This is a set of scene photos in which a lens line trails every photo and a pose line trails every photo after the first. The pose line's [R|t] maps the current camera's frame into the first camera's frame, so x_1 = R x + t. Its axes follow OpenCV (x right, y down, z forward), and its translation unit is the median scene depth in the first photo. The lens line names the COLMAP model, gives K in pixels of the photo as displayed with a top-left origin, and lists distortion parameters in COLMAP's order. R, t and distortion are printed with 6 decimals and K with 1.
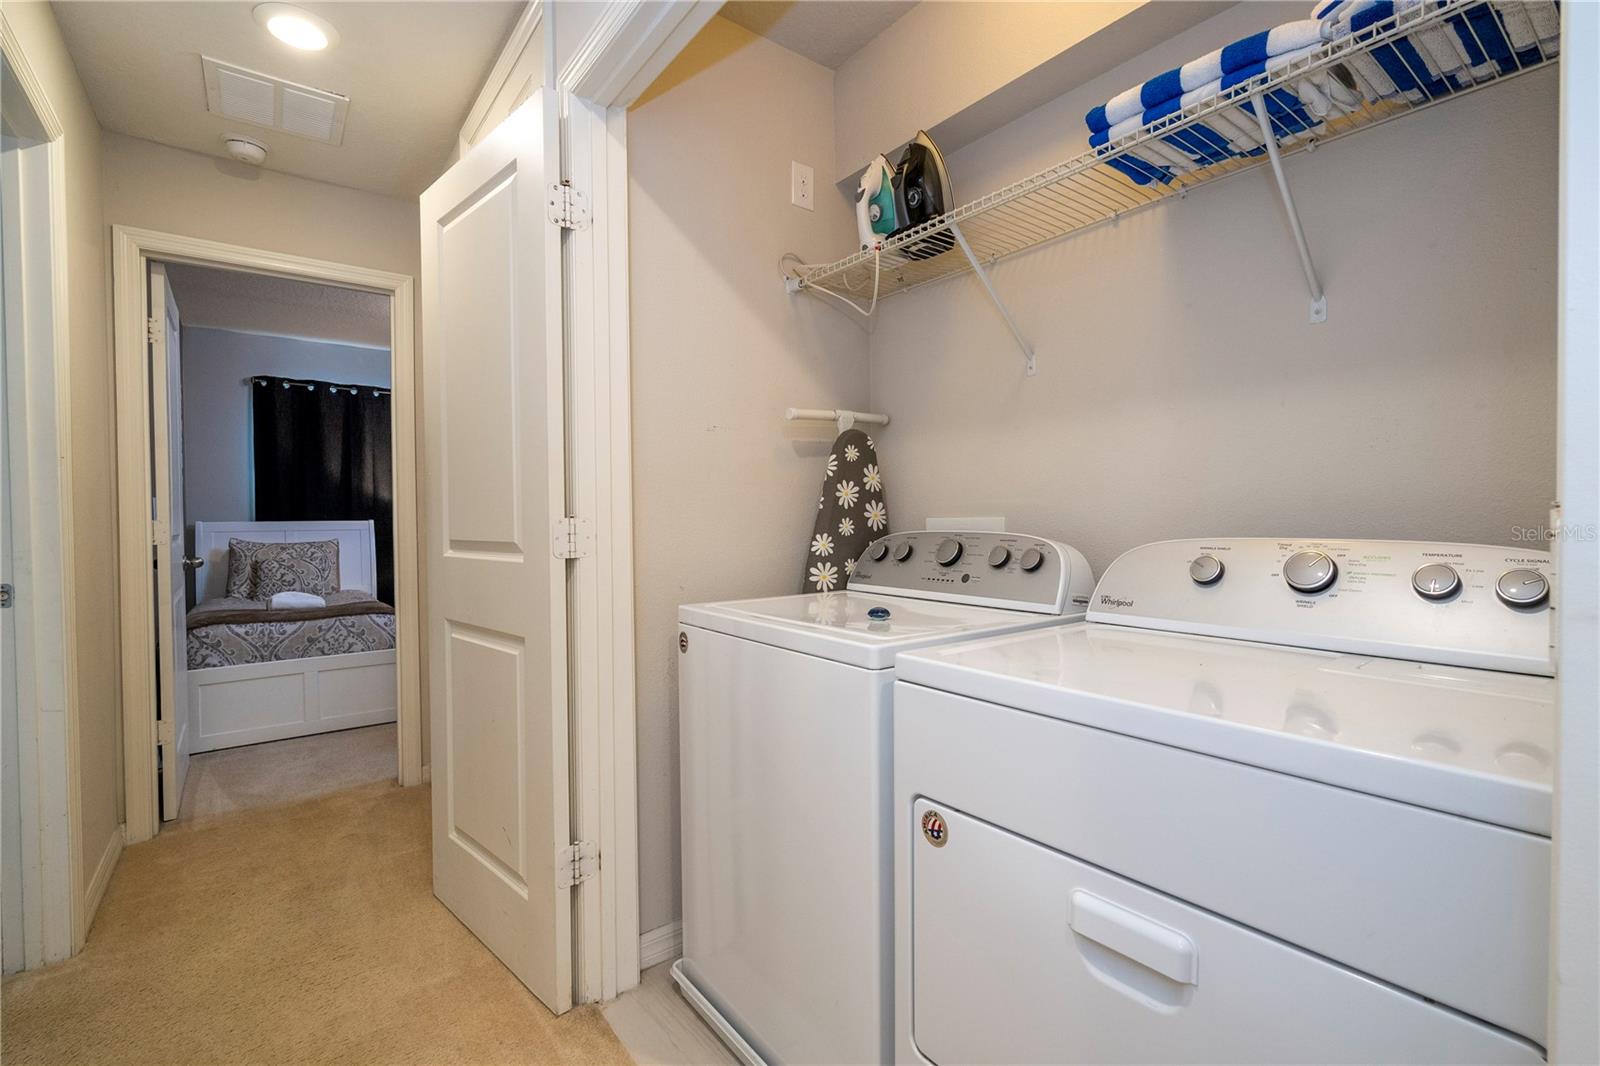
lens RADIAL K [[723.0, 0, 809.9], [0, 723.0, 529.5], [0, 0, 1]] dist [-0.000643, 0.000528]
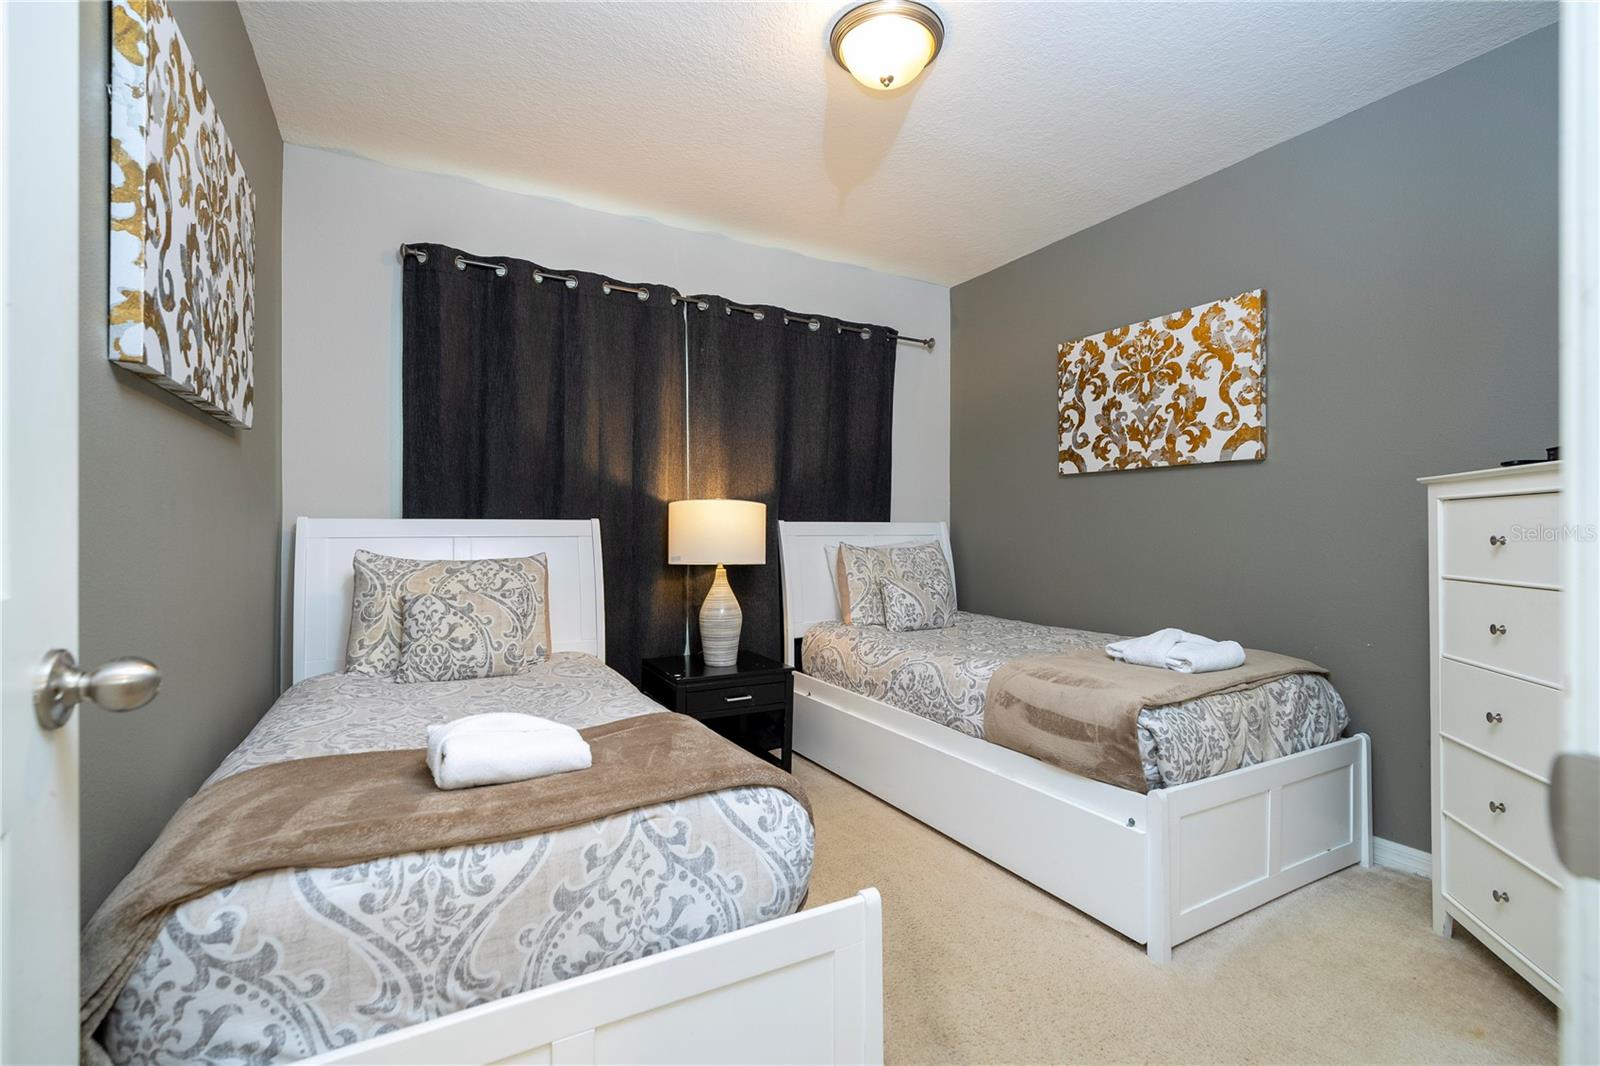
lens RADIAL K [[723.0, 0, 809.9], [0, 723.0, 529.5], [0, 0, 1]] dist [-0.000643, 0.000528]
pose [[0.990042, 0.006411, -0.140626, -0.427034], [-0.009020, 0.999799, -0.017925, 0.003705], [0.140483, 0.019015, 0.989900, 0.556669]]
